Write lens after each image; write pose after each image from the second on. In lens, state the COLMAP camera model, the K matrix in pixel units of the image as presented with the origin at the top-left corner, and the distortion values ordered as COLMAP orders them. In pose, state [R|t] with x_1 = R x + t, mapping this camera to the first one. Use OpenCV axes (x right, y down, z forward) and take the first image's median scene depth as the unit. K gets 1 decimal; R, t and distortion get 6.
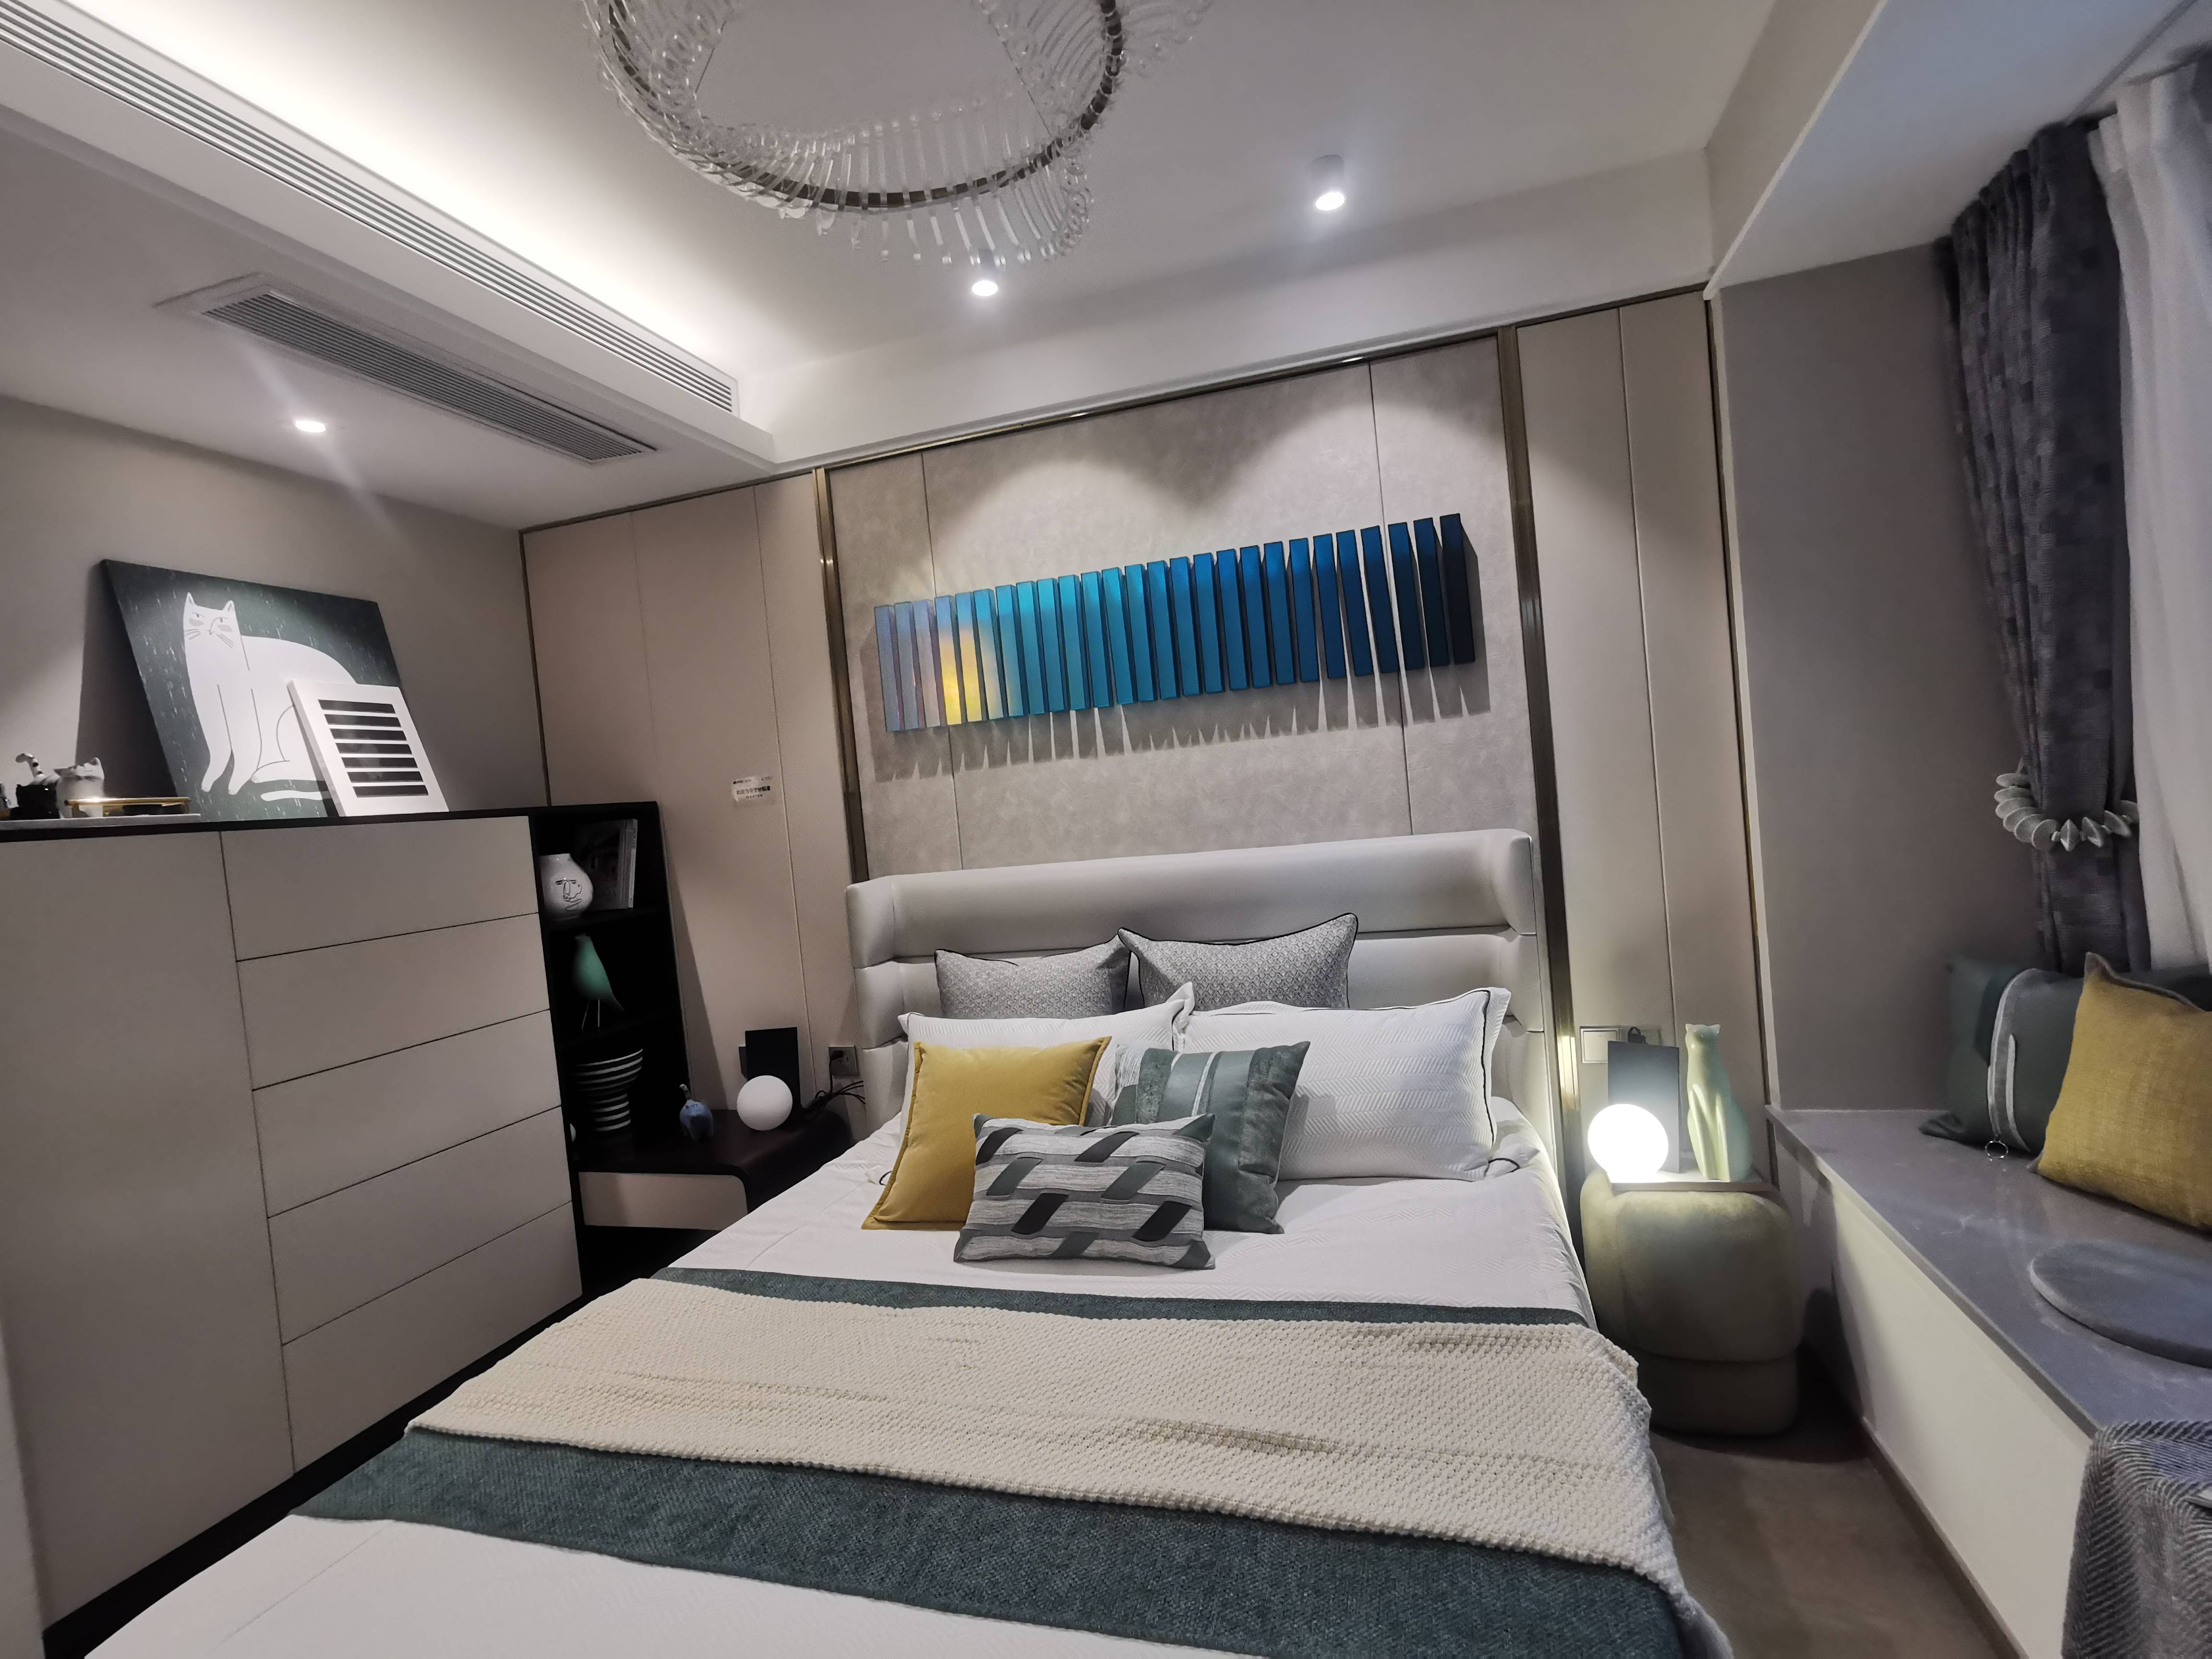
lens RADIAL K [[1062.6, 0, 1106.0], [0, 1062.6, 829.5], [0, 0, 1]] dist [-0.025989, 0.027666]
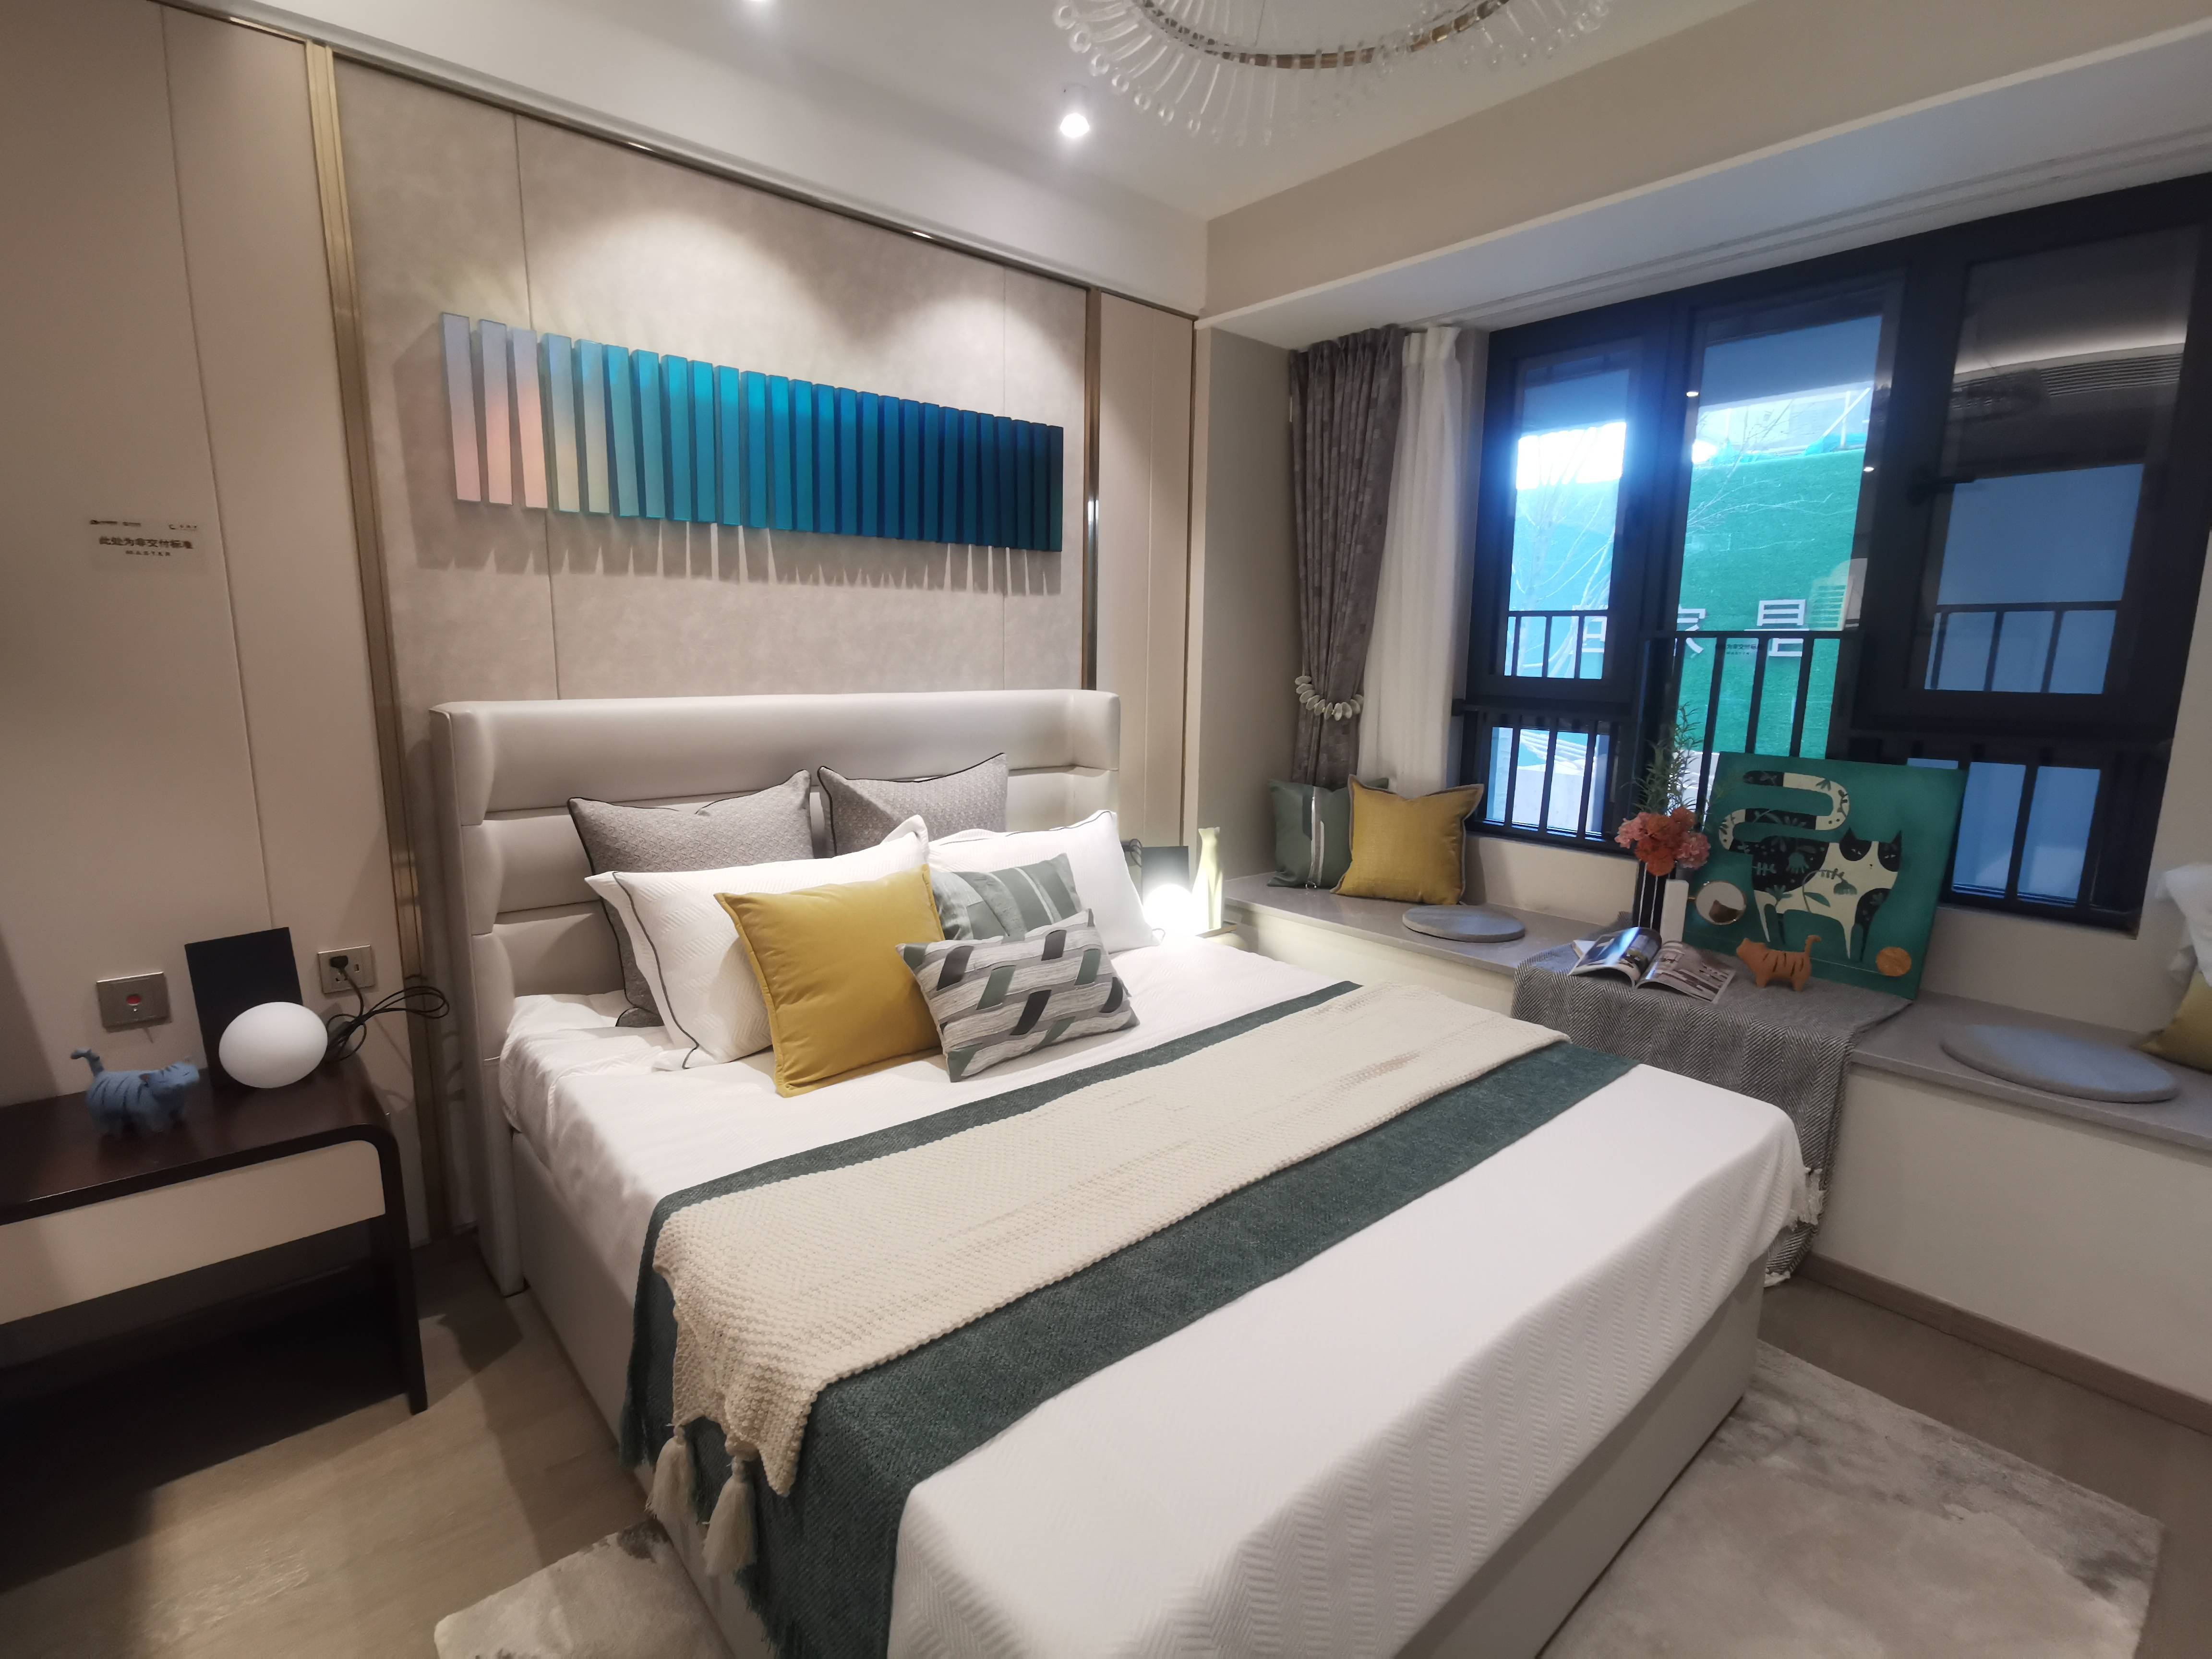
lens RADIAL K [[1045.4, 0, 1106.0], [0, 1045.4, 829.5], [0, 0, 1]] dist [-0.052238, 0.060747]
pose [[0.538781, -0.041661, 0.841415, -0.627092], [-0.037611, 0.996591, 0.073428, 0.068853], [-0.841606, -0.071208, 0.535377, 0.269230]]
